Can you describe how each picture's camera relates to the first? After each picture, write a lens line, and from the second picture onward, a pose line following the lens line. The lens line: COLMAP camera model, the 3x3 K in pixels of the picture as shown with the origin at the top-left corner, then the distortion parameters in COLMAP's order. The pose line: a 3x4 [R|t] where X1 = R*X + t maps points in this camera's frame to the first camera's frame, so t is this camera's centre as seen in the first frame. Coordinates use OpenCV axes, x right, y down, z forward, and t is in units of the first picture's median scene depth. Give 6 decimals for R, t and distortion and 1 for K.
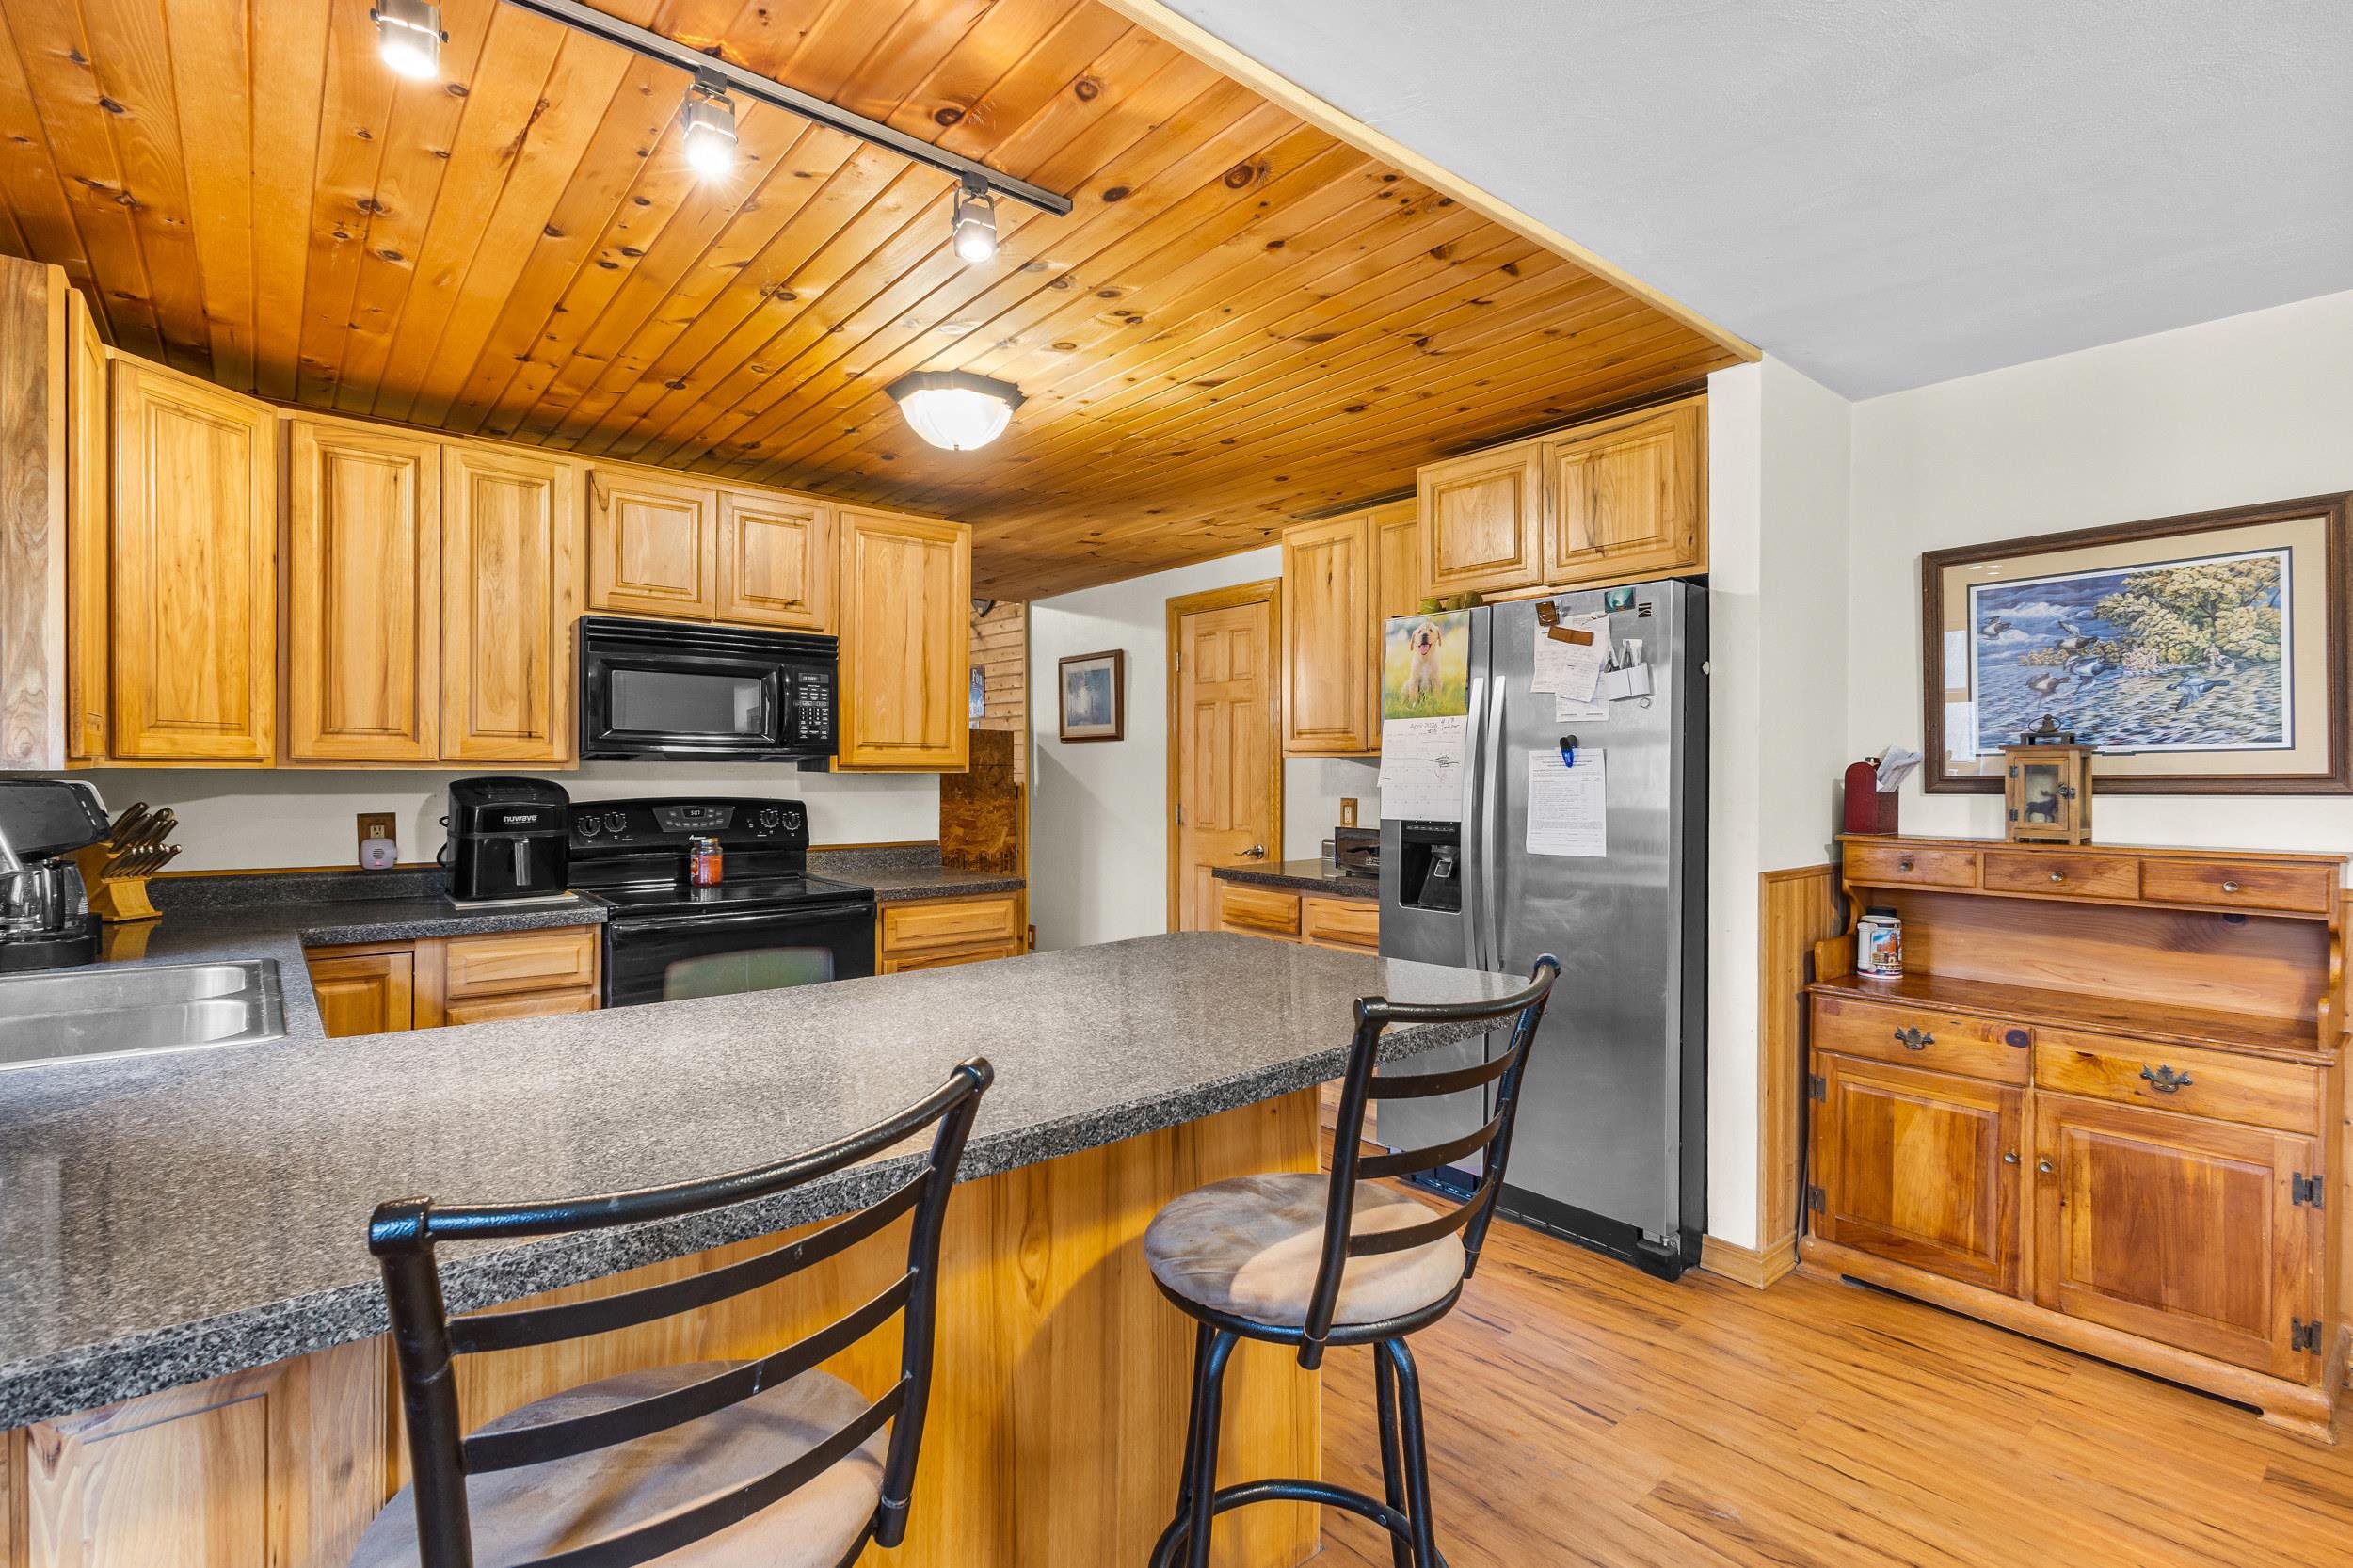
lens RADIAL K [[1096.9, 0, 1173.5], [0, 1096.9, 782.7], [0, 0, 1]] dist [0.002257, 0.000604]
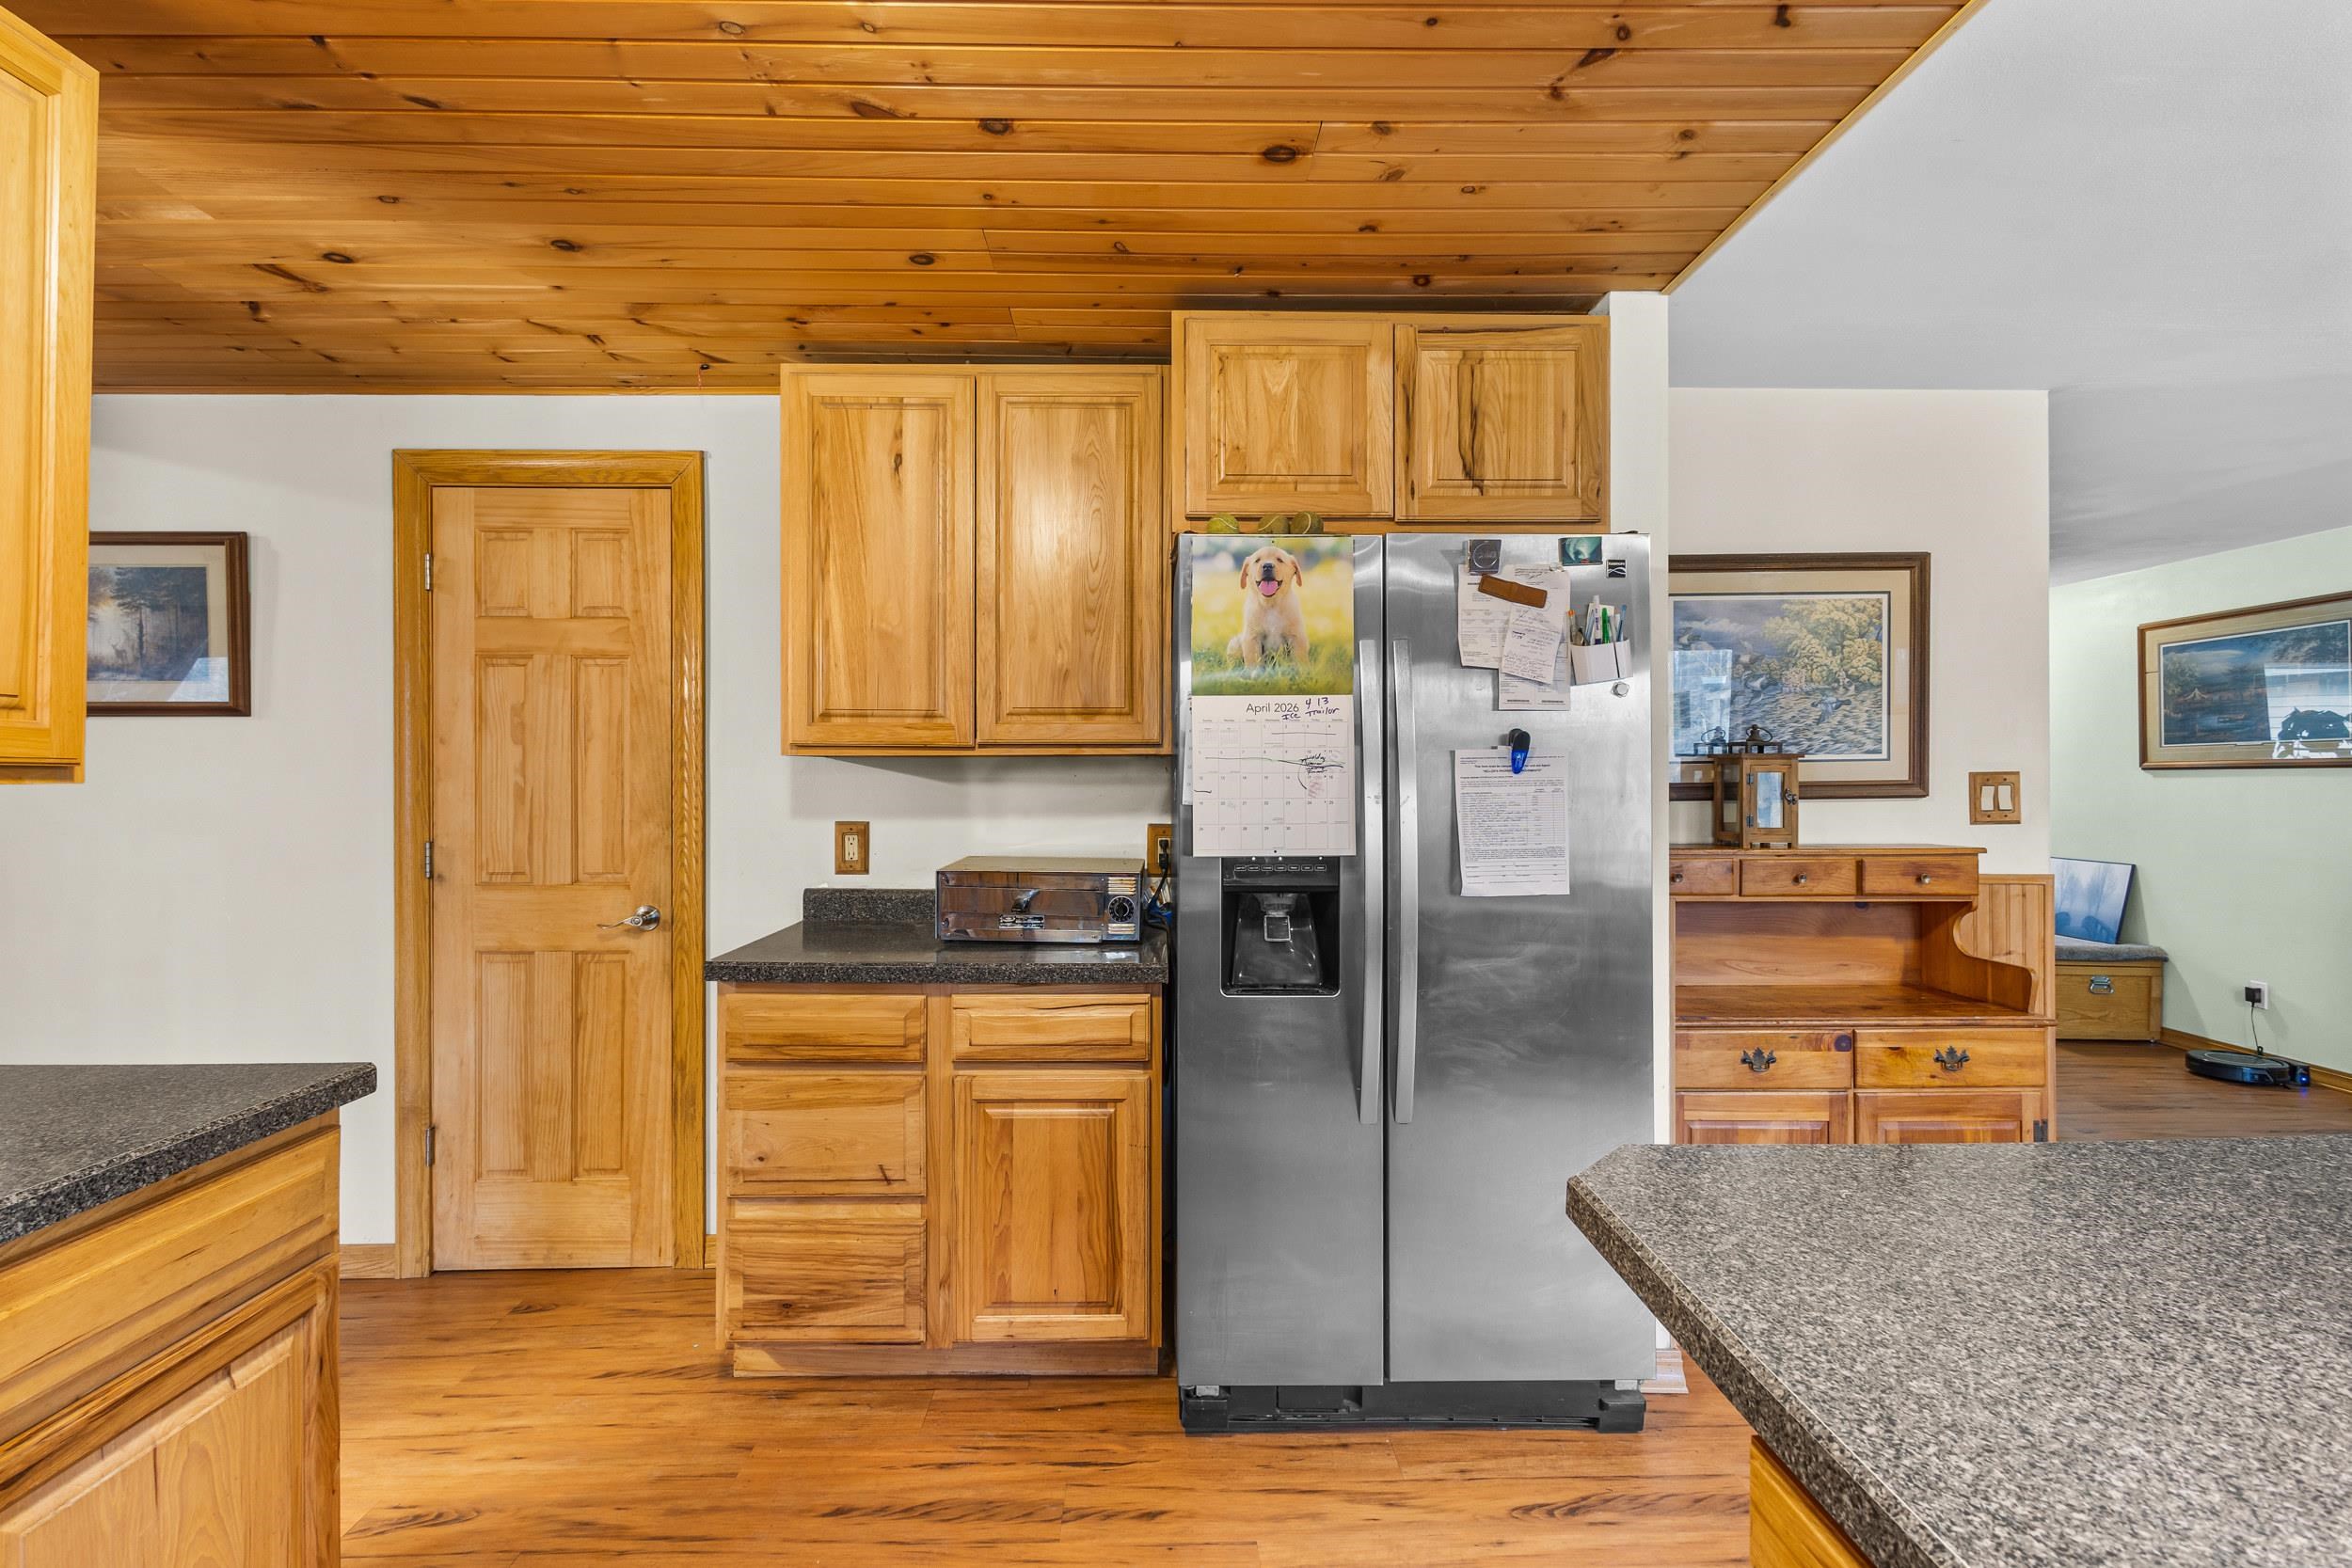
lens RADIAL K [[1089.5, 0, 1158.3], [0, 1089.5, 784.3], [0, 0, 1]] dist [0.008428, 0.000052]
pose [[0.623331, -0.003789, 0.781949, -0.347456], [0.009421, 0.999952, -0.002666, -0.006970], [-0.781901, 0.009029, 0.623337, 0.735811]]
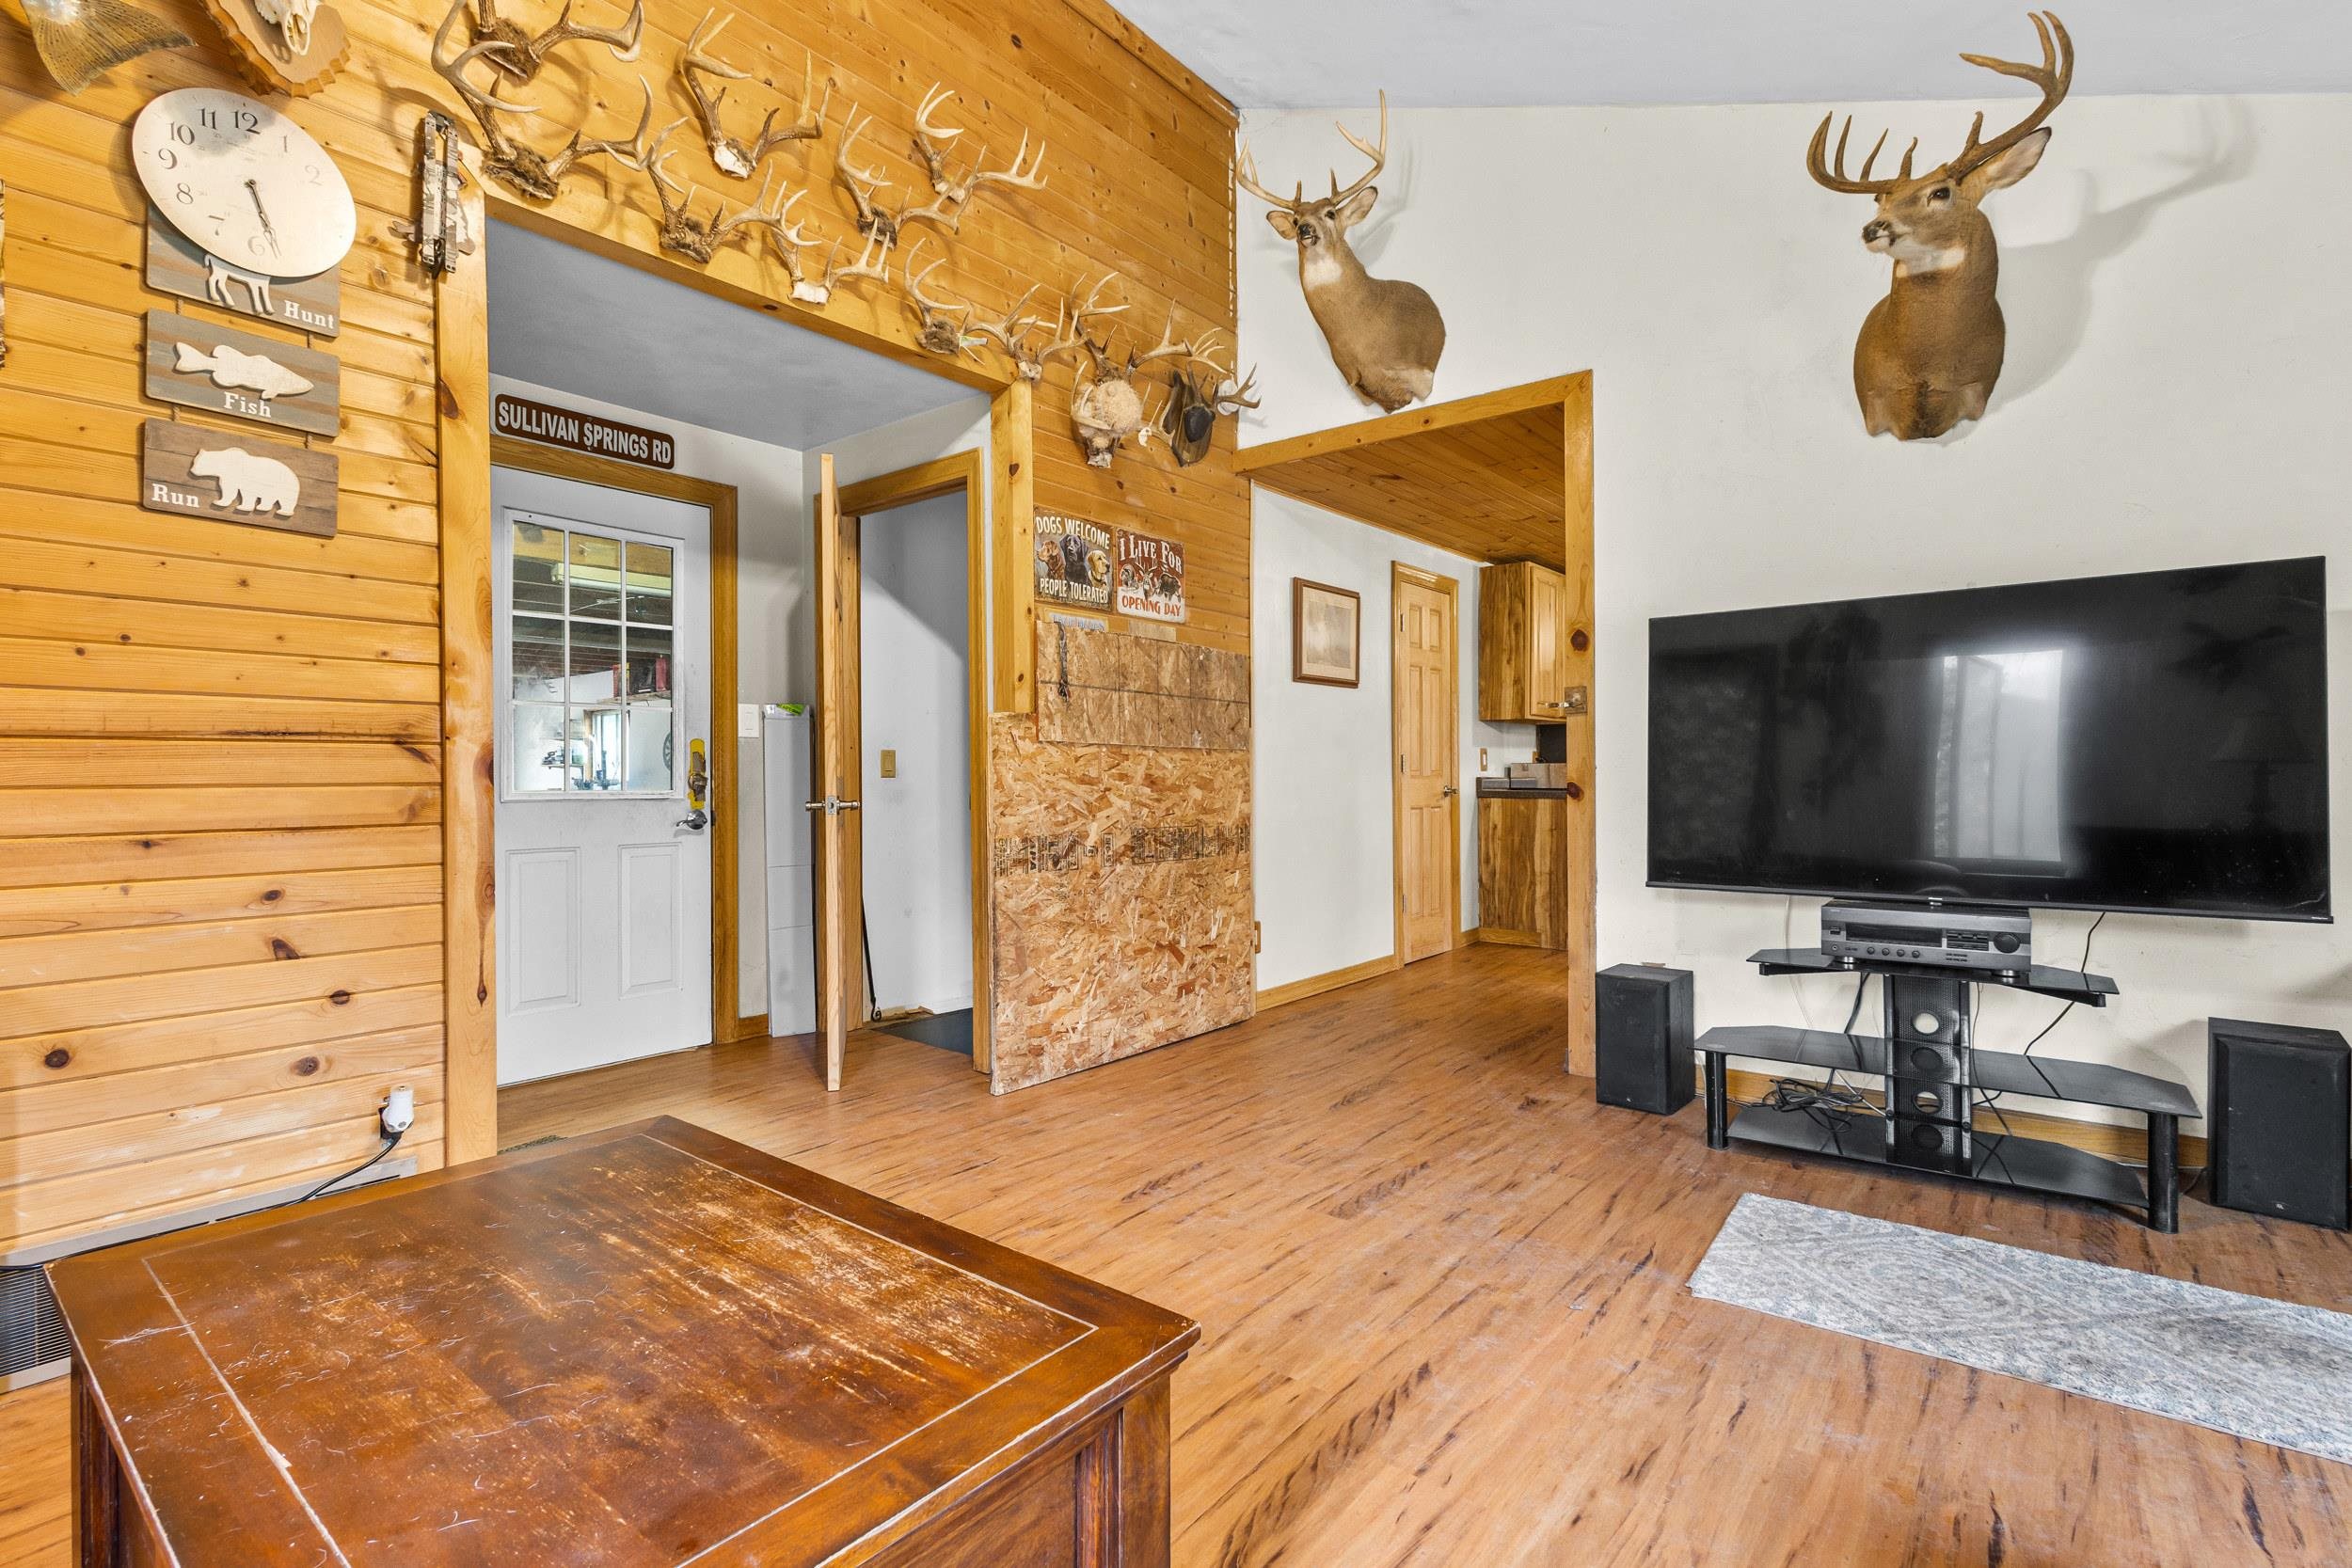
lens RADIAL K [[1091.7, 0, 1171.9], [0, 1091.7, 781.0], [0, 0, 1]] dist [0.008420, -0.004945]
pose [[-0.192860, -0.005648, 0.981210, -1.849450], [0.013720, 0.999870, 0.008452, 0.060842], [-0.981130, 0.015092, -0.192757, 2.629295]]
